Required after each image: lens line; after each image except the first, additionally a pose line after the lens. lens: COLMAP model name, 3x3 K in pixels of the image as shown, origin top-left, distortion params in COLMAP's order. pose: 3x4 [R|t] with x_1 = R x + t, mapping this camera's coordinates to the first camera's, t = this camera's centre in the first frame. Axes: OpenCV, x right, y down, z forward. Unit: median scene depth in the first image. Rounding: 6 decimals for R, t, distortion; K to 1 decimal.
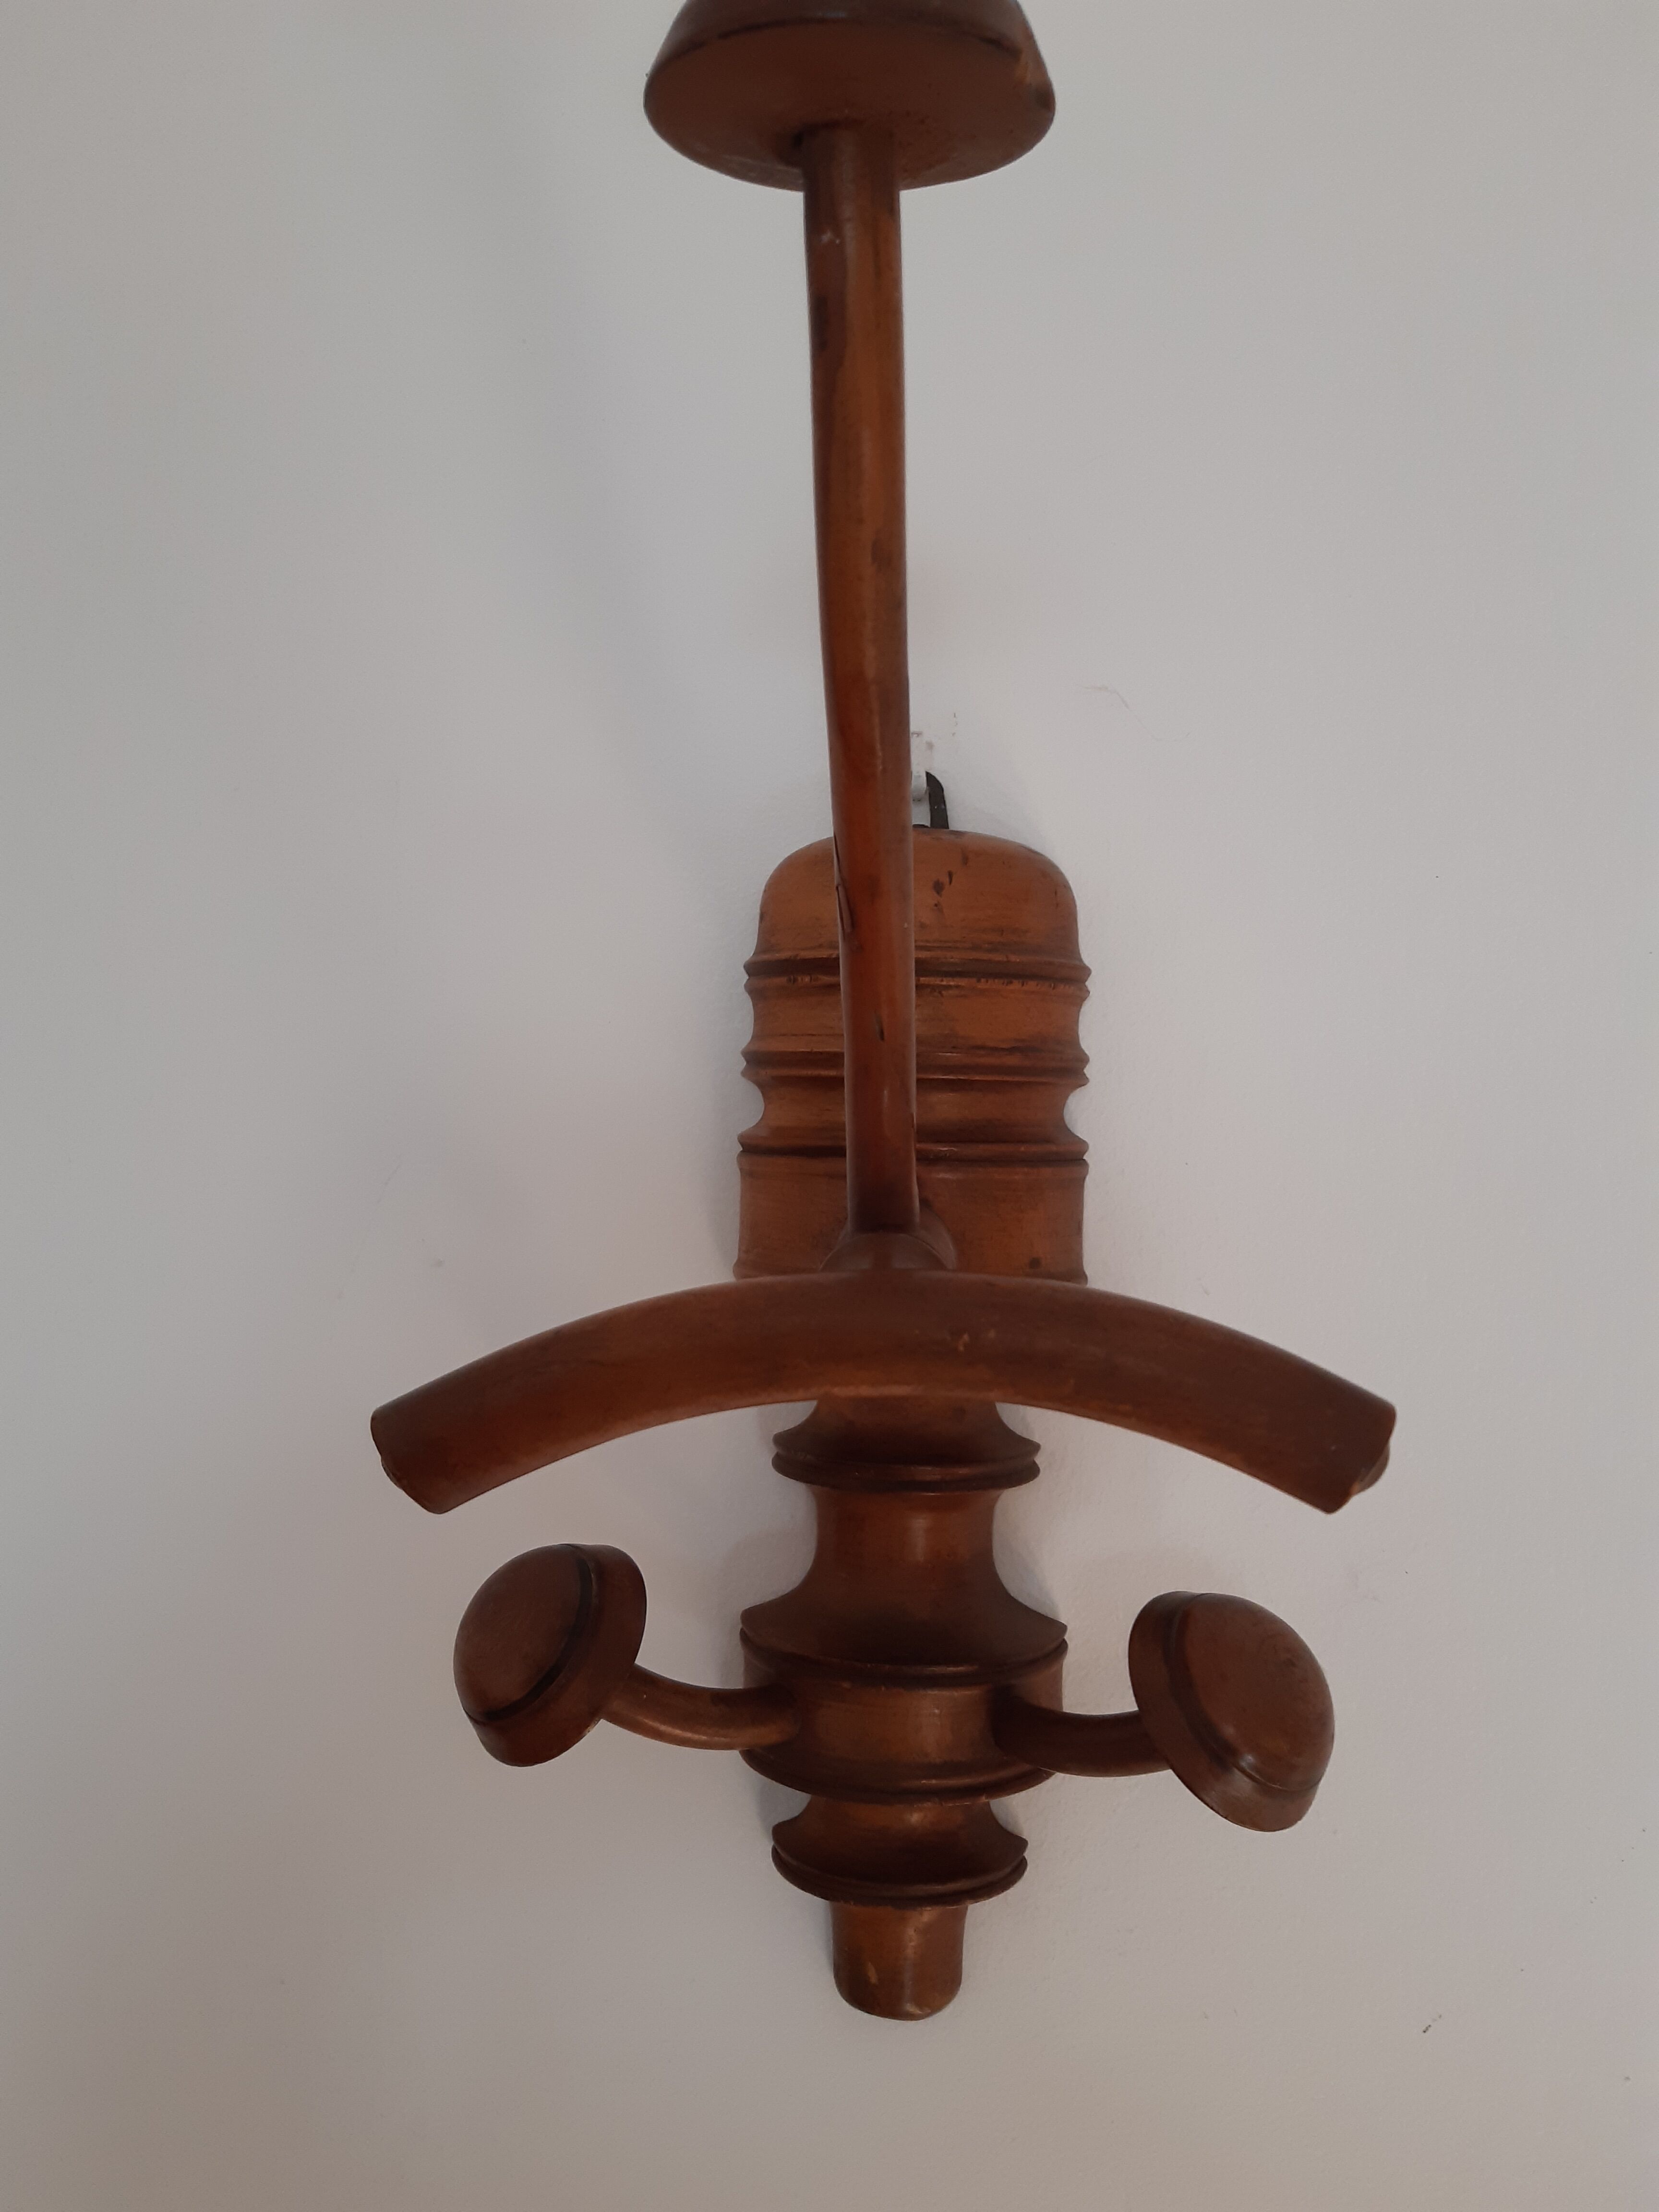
lens RADIAL K [[1775.3, 0, 820.7], [0, 1775.3, 1103.3], [0, 0, 1]] dist [0.121752, -0.360374]
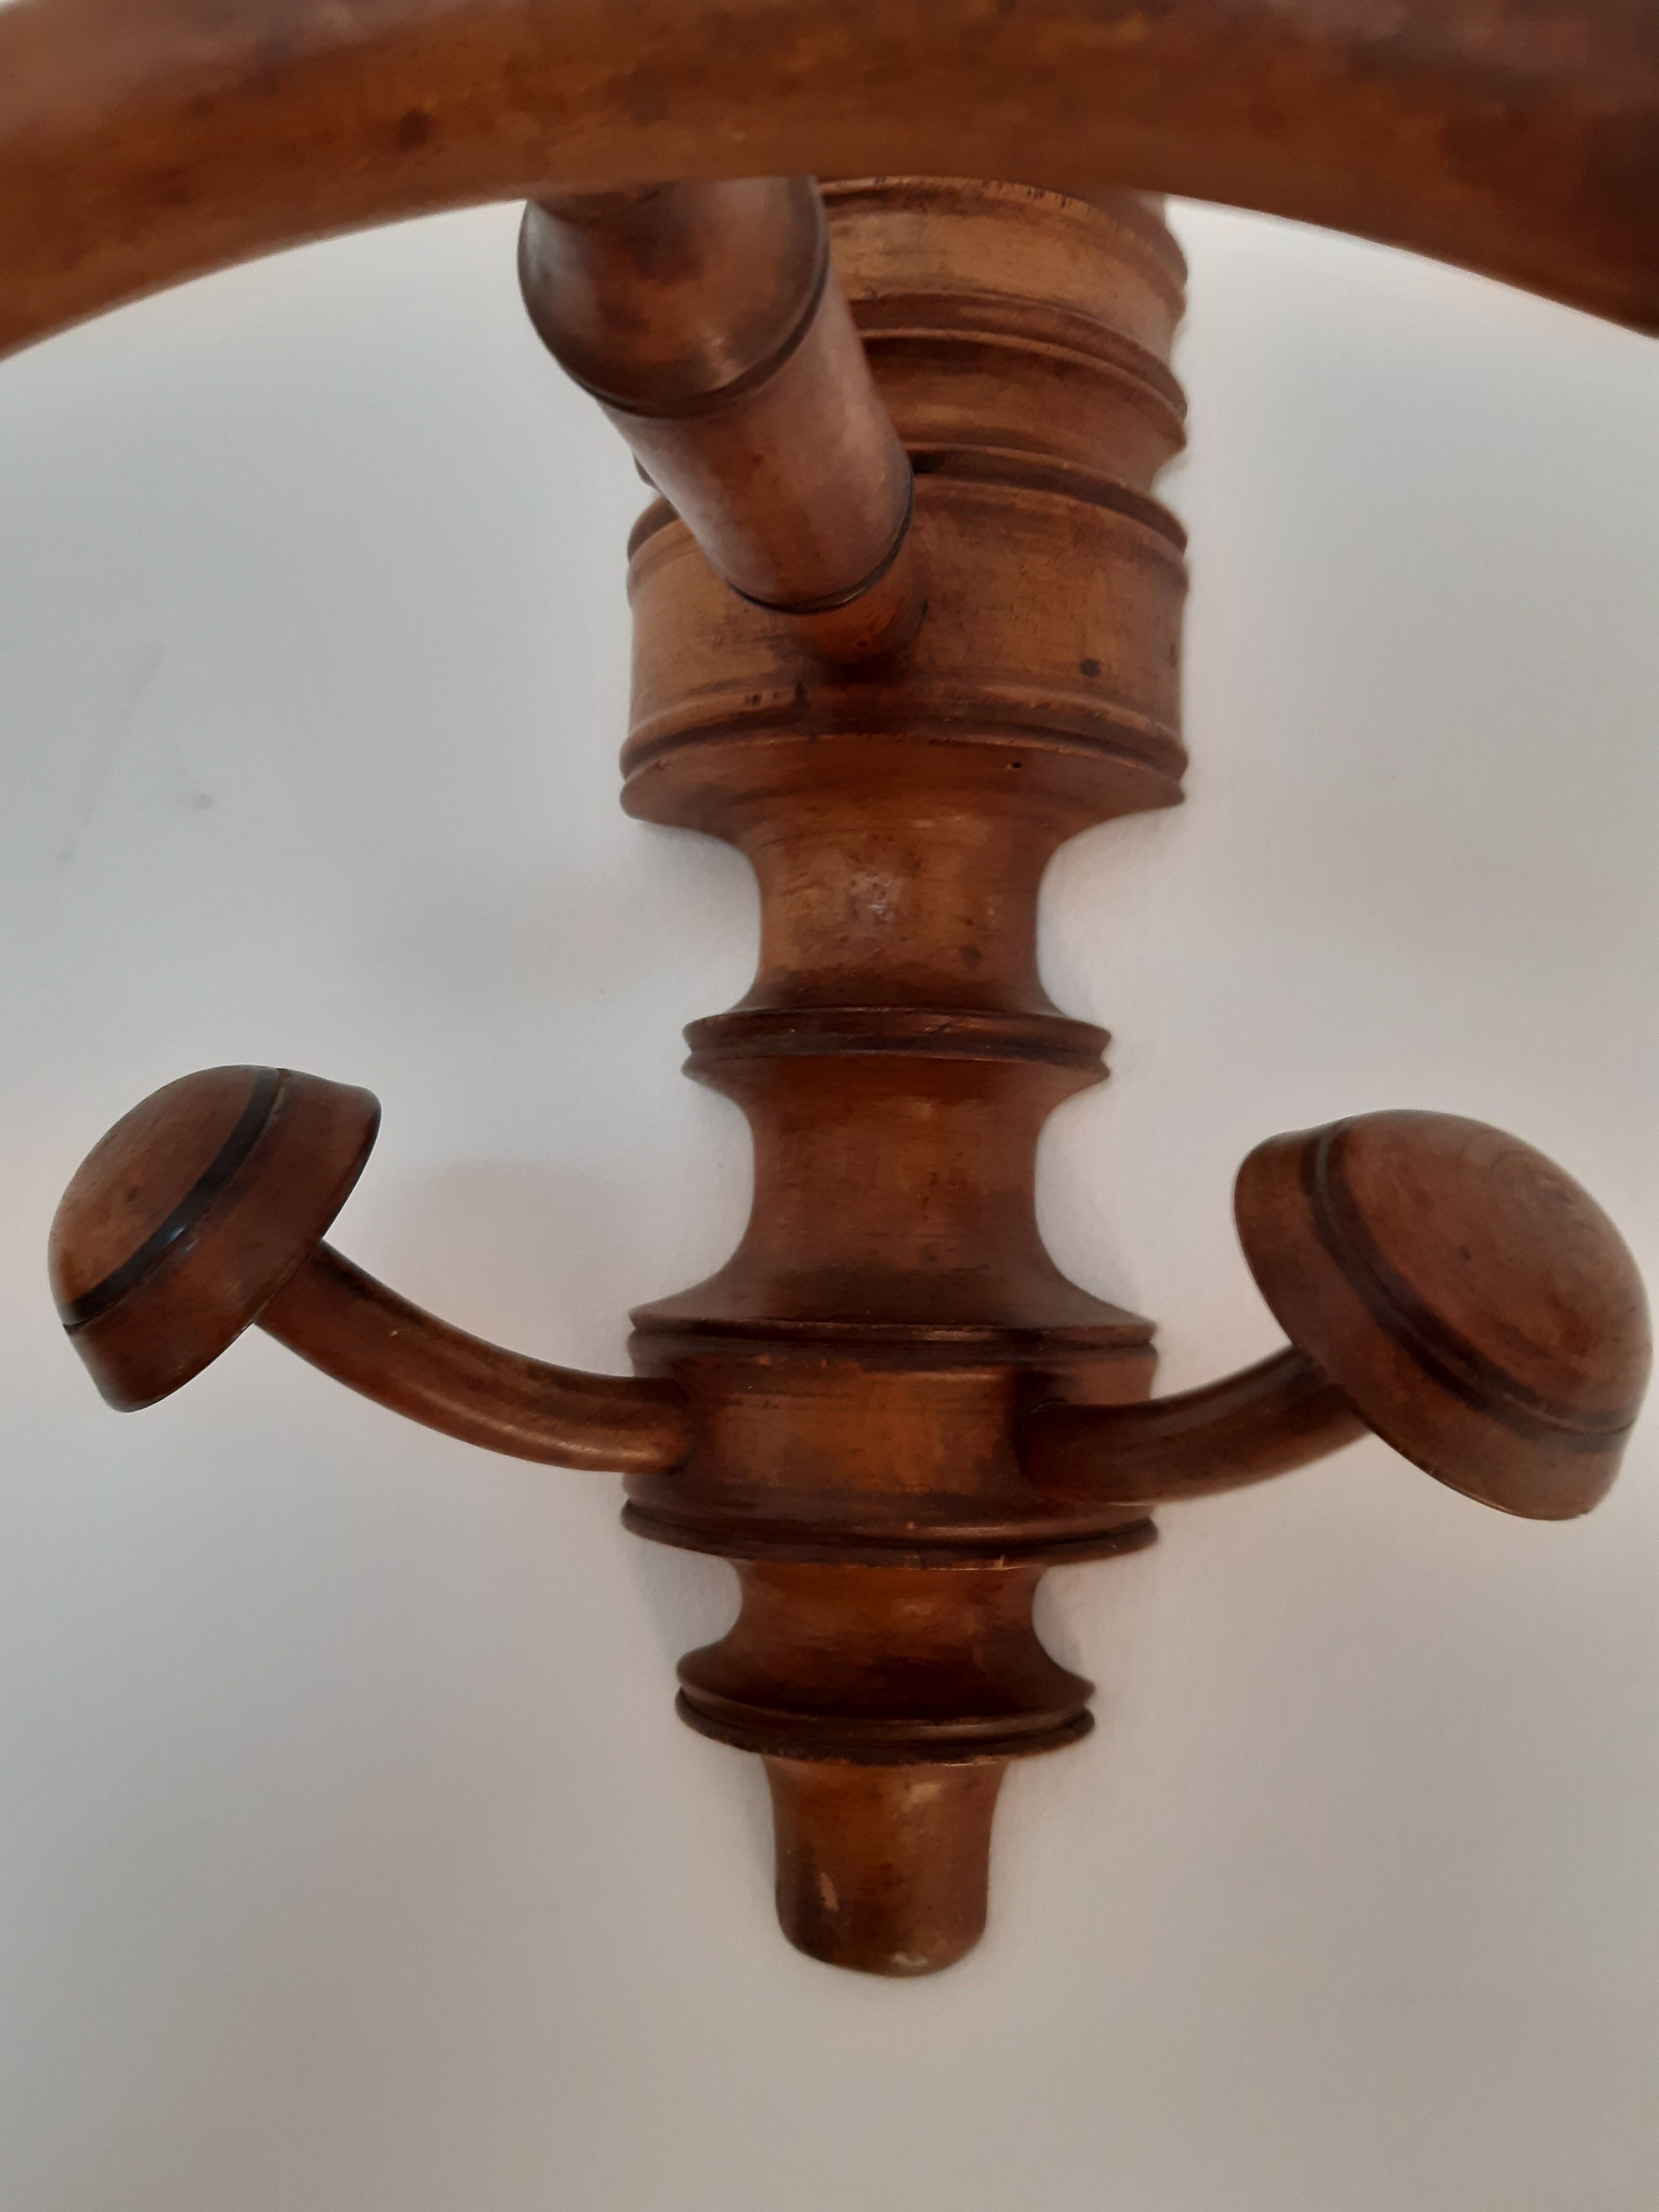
lens RADIAL K [[1775.3, 0, 820.7], [0, 1775.3, 1103.3], [0, 0, 1]] dist [0.121752, -0.360374]
pose [[0.995058, -0.004994, -0.099166, 0.090753], [-0.001246, 0.998028, -0.062758, 0.274930], [0.099284, 0.062571, 0.993090, 0.411908]]
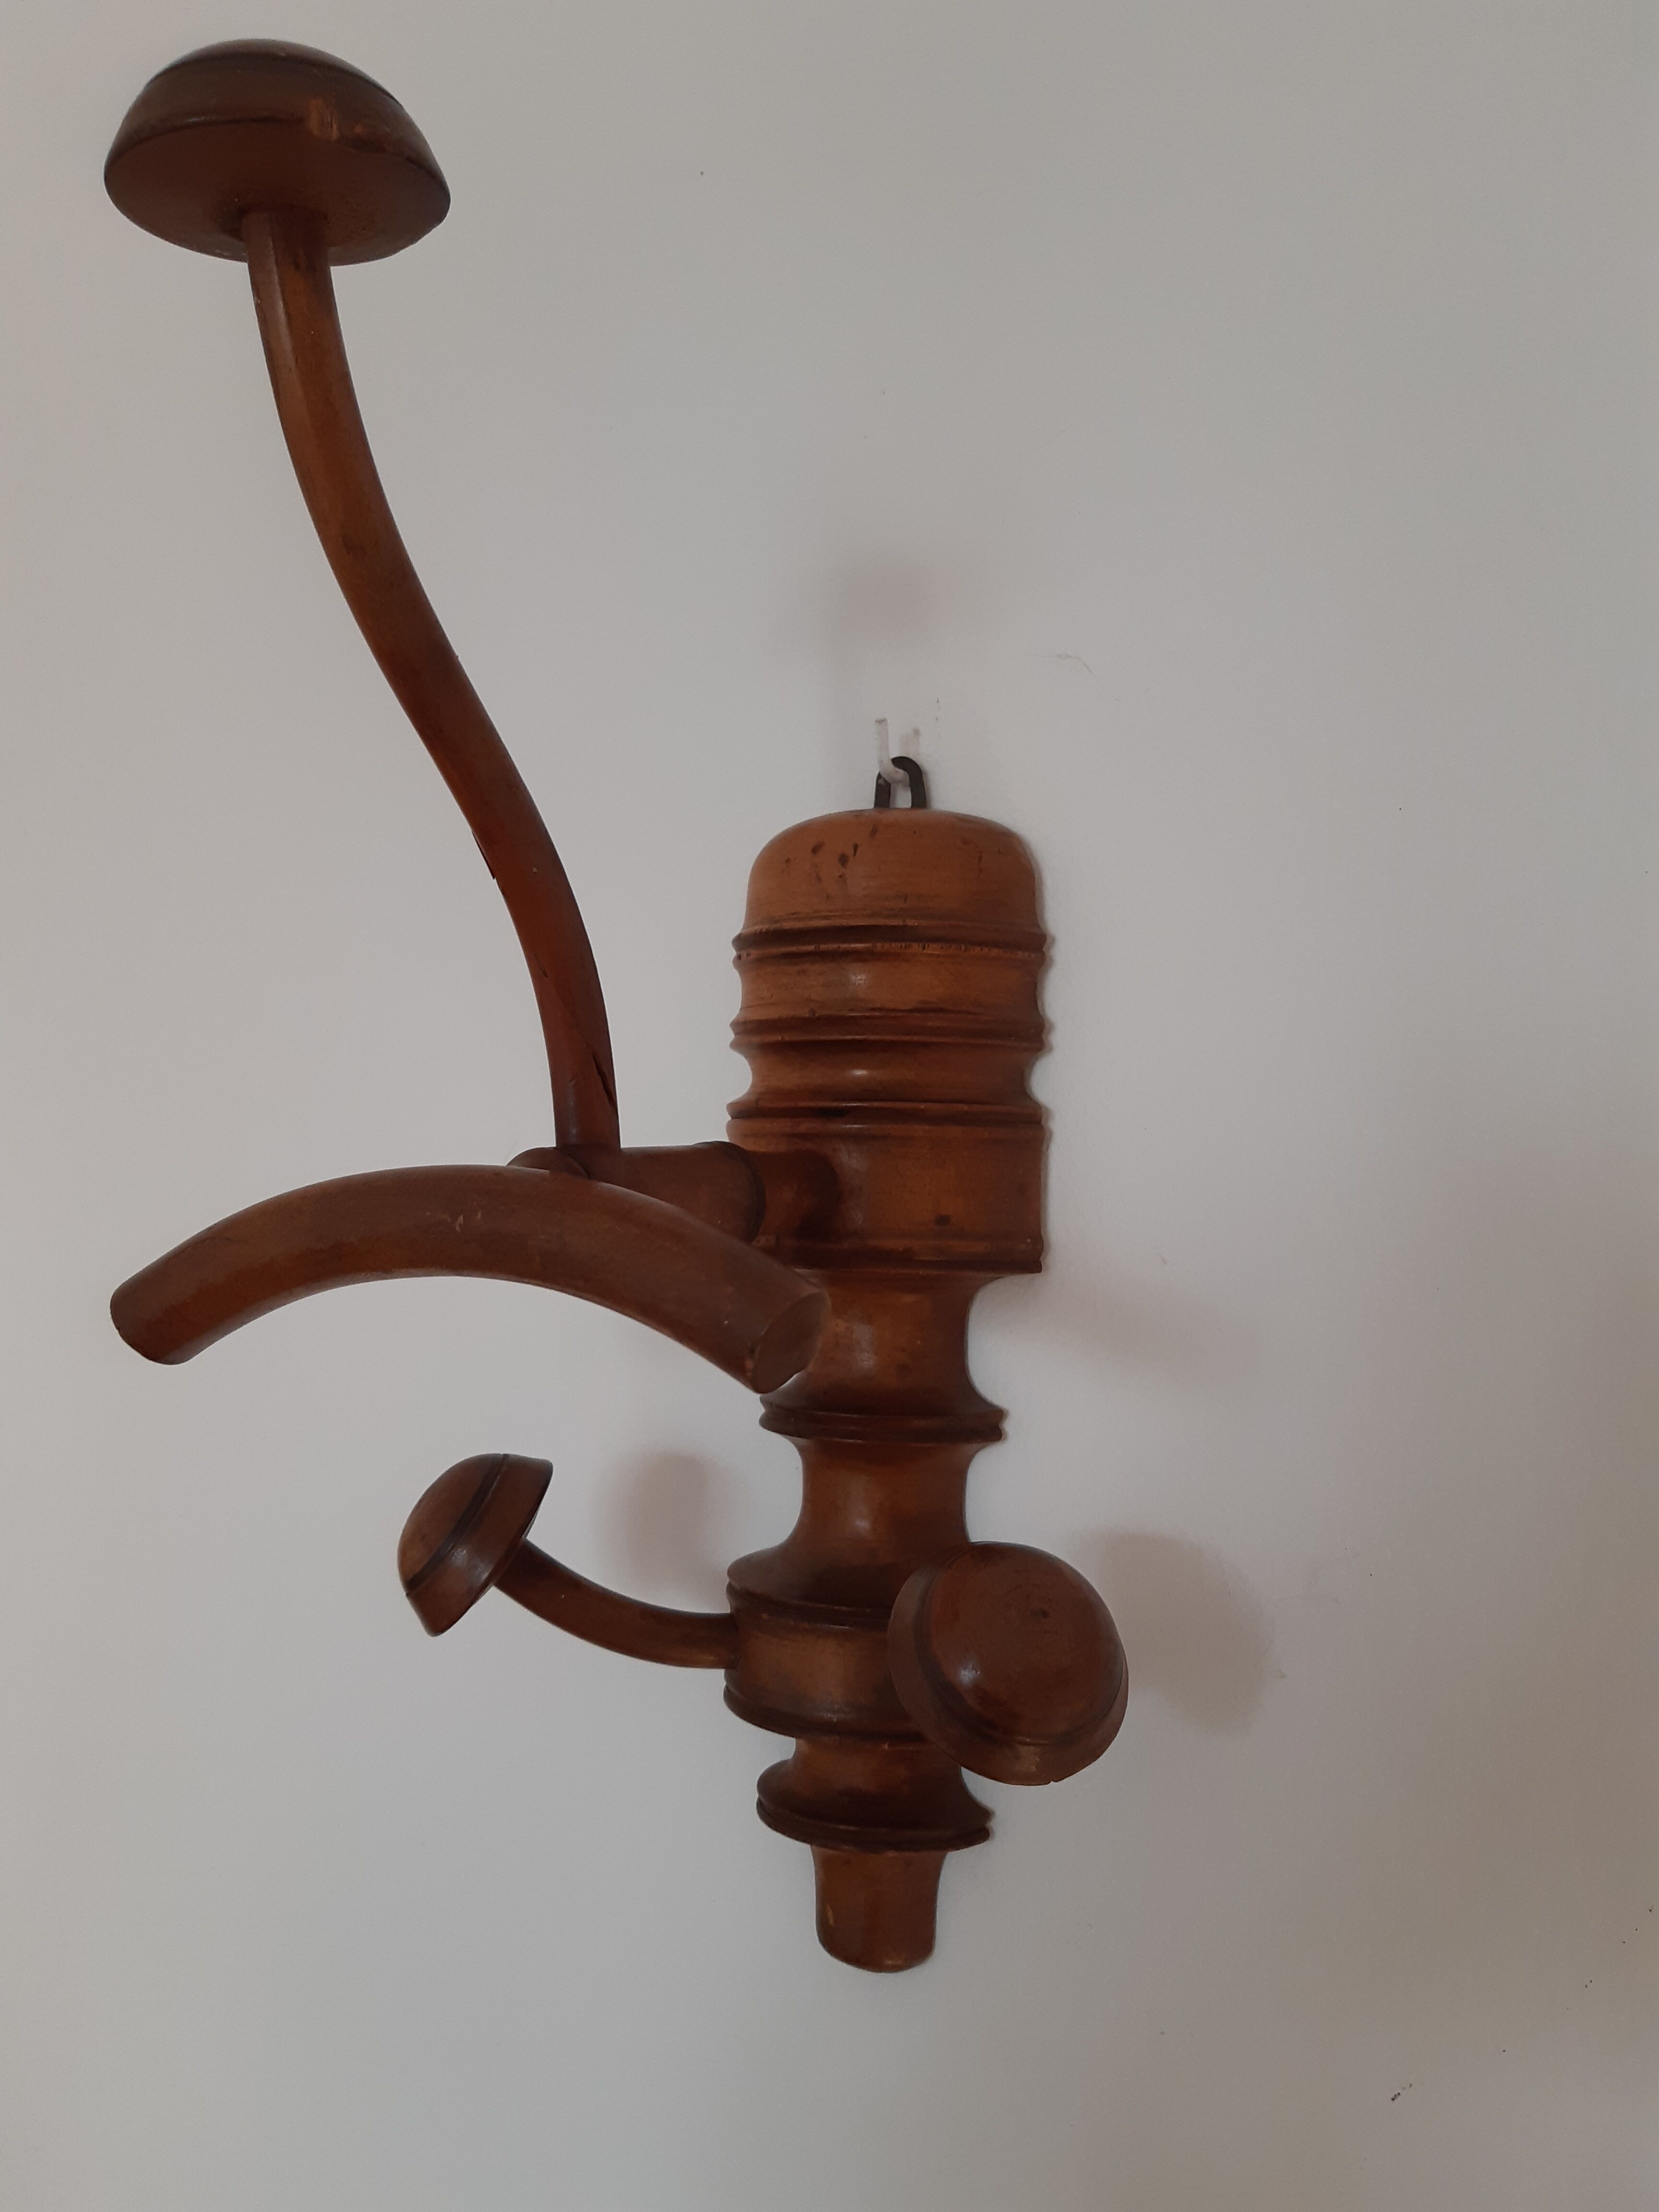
lens RADIAL K [[1775.3, 0, 820.7], [0, 1775.3, 1103.3], [0, 0, 1]] dist [0.121752, -0.360374]
pose [[0.906599, -0.020751, -0.421482, 0.491582], [0.000423, 0.998834, -0.048267, 0.072831], [0.421993, 0.043580, 0.905551, 0.047626]]
